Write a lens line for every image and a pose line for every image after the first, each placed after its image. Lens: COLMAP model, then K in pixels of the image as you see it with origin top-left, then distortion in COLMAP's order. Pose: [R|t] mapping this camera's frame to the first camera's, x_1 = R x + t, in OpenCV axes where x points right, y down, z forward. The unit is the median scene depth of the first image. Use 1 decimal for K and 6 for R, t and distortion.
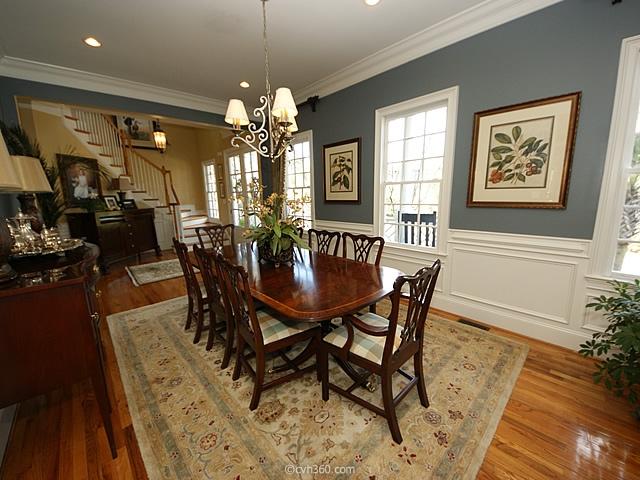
lens RADIAL K [[258.1, 0, 321.6], [0, 258.1, 238.0], [0, 0, 1]] dist [-0.001867, -0.004702]
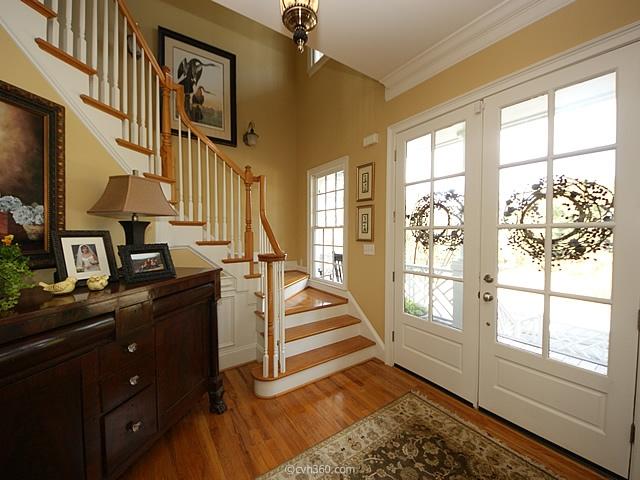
lens RADIAL K [[258.1, 0, 317.8], [0, 258.1, 237.7], [0, 0, 1]] dist [-0.001867, -0.004702]
pose [[0.986950, 0.023904, -0.159240, -0.447263], [-0.047847, 0.987788, -0.148273, -0.108181], [0.153751, 0.153957, 0.976042, 0.644452]]
